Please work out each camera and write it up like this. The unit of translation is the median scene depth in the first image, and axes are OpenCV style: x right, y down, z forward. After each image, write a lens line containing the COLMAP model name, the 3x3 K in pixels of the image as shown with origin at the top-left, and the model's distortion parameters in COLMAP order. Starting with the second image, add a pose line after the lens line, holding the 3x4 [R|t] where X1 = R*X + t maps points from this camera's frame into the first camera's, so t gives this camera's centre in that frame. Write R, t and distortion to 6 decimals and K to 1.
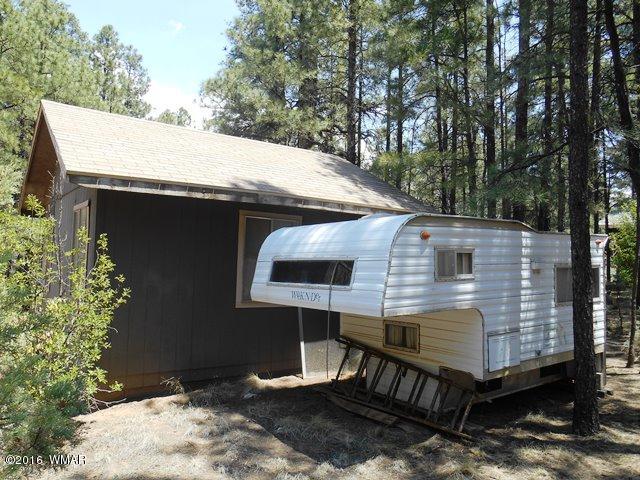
lens RADIAL K [[489.2, 0, 320.0], [0, 489.2, 240.0], [0, 0, 1]] dist [-0.020024, 0.003748]
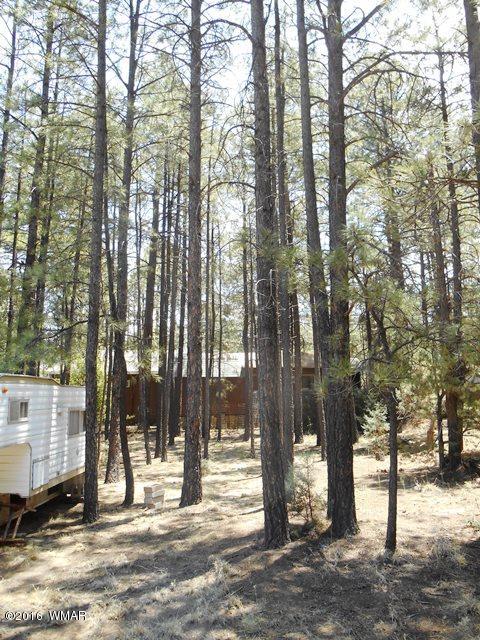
lens RADIAL K [[489.2, 0, 240.0], [0, 489.2, 320.0], [0, 0, 1]] dist [-0.020024, 0.003748]
pose [[0.594484, 0.110385, 0.796495, -0.442619], [-0.007871, 0.991284, -0.131506, -0.026242], [-0.804069, 0.071909, 0.590171, -0.304011]]
